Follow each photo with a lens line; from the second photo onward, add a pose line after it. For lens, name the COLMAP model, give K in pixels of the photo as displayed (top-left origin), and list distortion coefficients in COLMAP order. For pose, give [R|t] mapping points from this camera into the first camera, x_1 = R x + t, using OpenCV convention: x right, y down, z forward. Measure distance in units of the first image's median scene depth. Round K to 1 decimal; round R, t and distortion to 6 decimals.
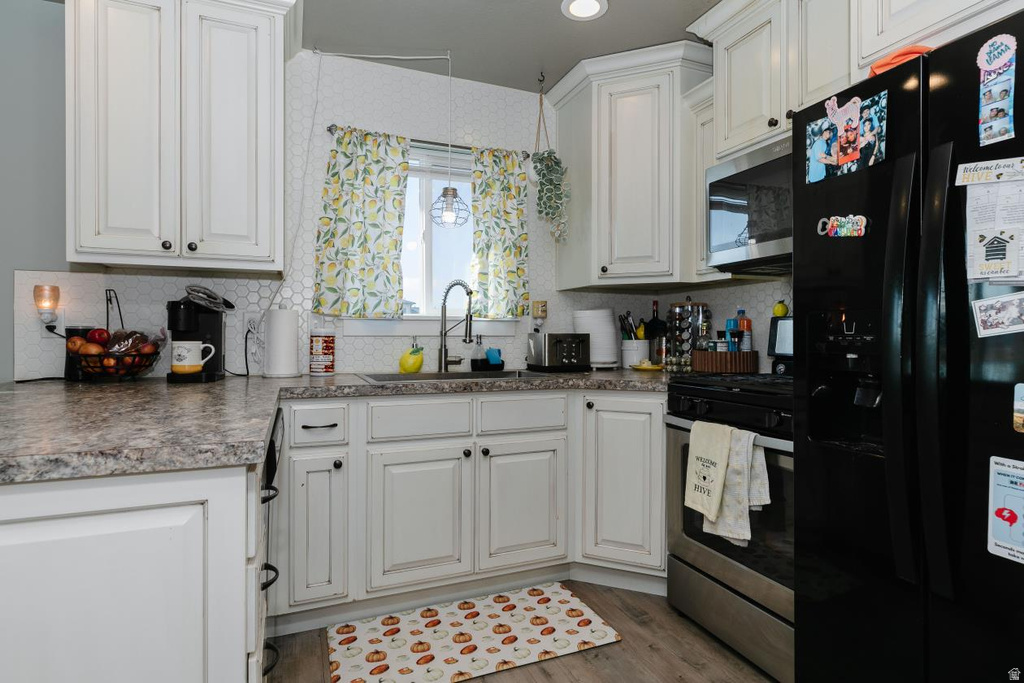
lens RADIAL K [[548.1, 0, 512.3], [0, 548.1, 338.5], [0, 0, 1]] dist [-0.024695, -0.000250]
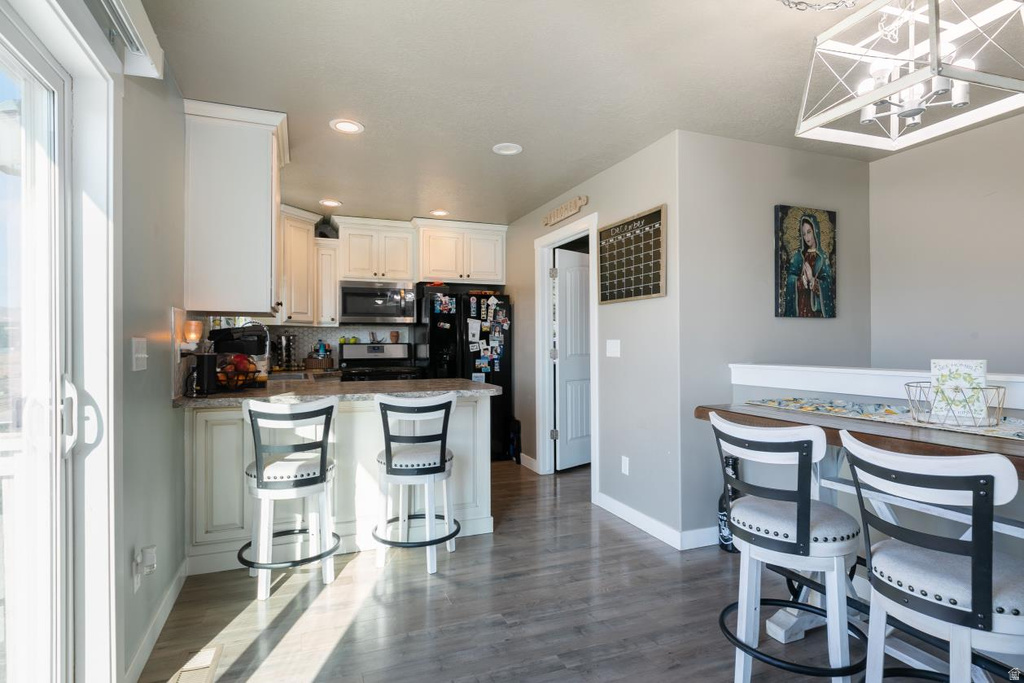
lens RADIAL K [[548.1, 0, 514.0], [0, 548.1, 341.3], [0, 0, 1]] dist [-0.024695, -0.000250]
pose [[0.007874, 0.003389, 0.999963, -3.933233], [0.006767, 0.999971, -0.003442, -0.069412], [-0.999946, 0.006794, 0.007851, 0.446148]]
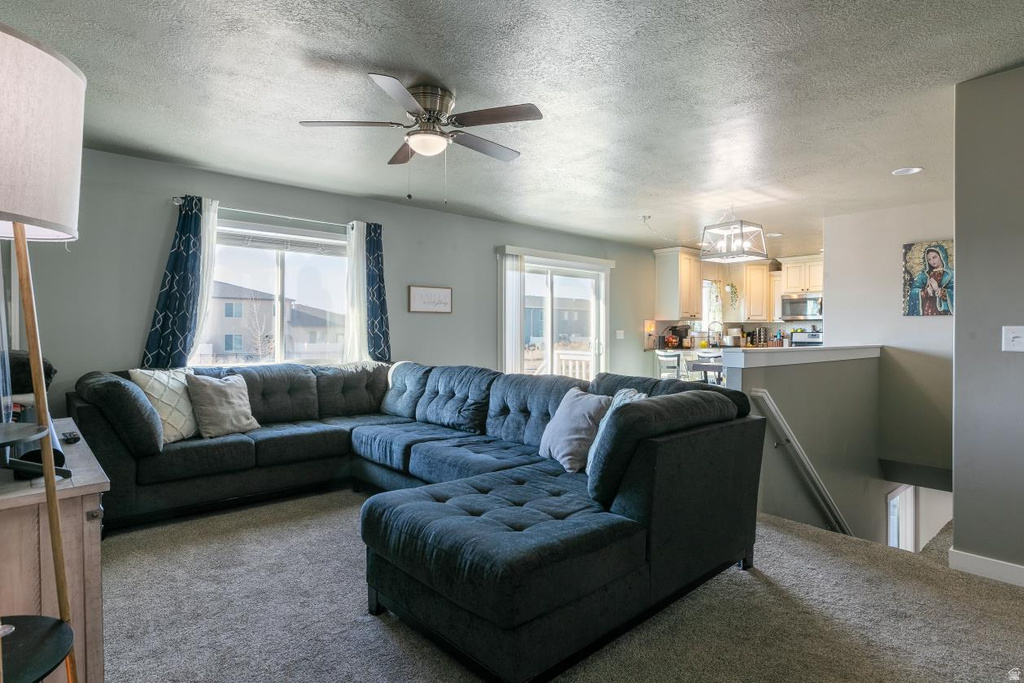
lens RADIAL K [[548.1, 0, 517.6], [0, 548.1, 345.2], [0, 0, 1]] dist [-0.024695, -0.000250]
pose [[0.941266, -0.004079, 0.337642, -5.585608], [-0.003533, 0.999753, 0.021929, -0.043883], [-0.337648, -0.021834, 0.941019, -4.140547]]
